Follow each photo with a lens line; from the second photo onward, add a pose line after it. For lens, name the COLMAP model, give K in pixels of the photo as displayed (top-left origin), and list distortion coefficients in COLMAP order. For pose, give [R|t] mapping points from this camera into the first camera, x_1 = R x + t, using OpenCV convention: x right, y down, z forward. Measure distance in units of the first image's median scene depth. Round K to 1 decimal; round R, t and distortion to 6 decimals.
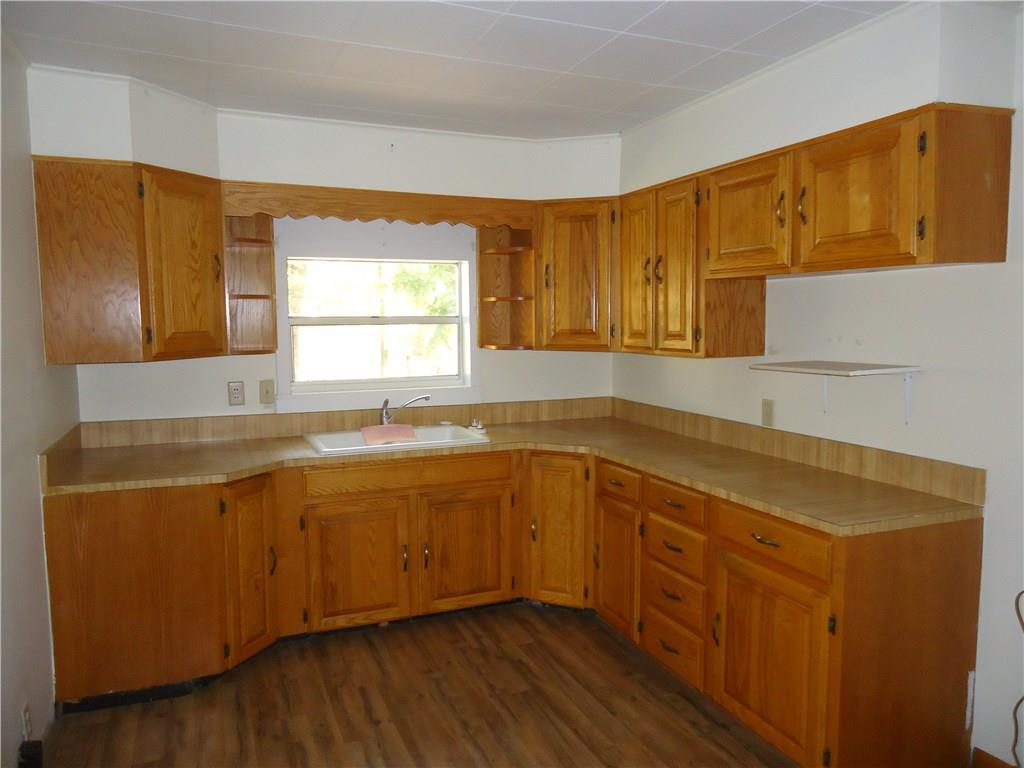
lens RADIAL K [[758.4, 0, 502.1], [0, 758.4, 382.0], [0, 0, 1]] dist [-0.004049, -0.004214]
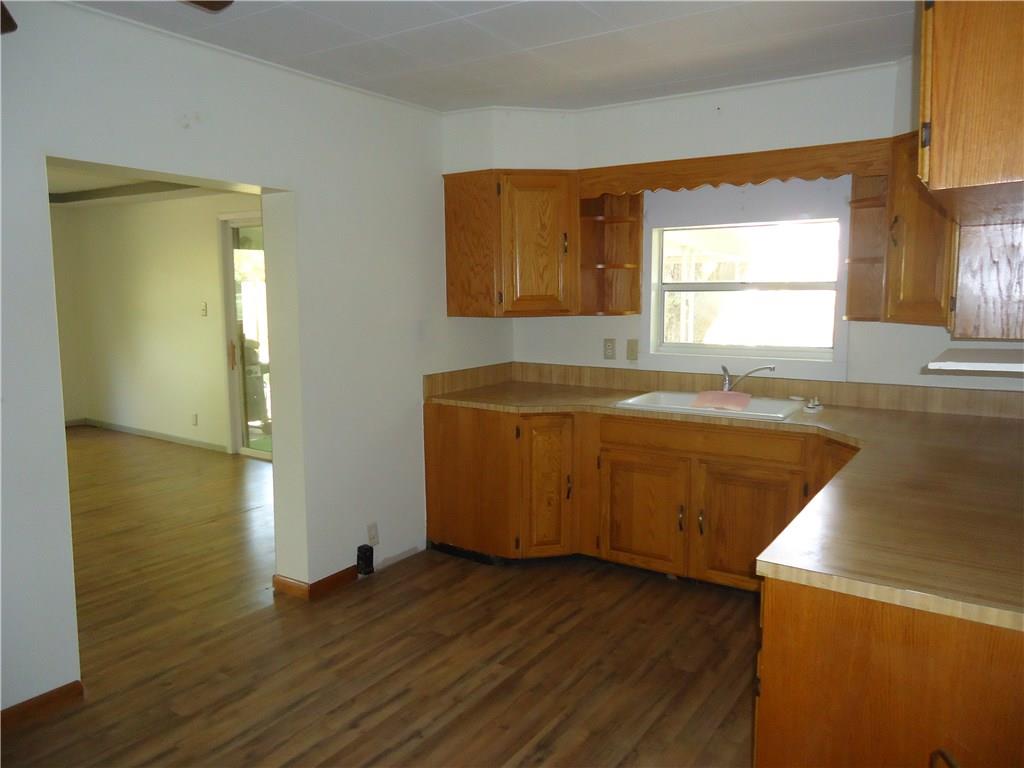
lens RADIAL K [[758.4, 0, 502.1], [0, 758.4, 382.0], [0, 0, 1]] dist [-0.004049, -0.004214]
pose [[0.538328, 0.103654, -0.836337, 0.601938], [-0.066447, 0.994538, 0.080490, -0.019057], [0.840112, 0.012242, 0.542275, 0.243948]]
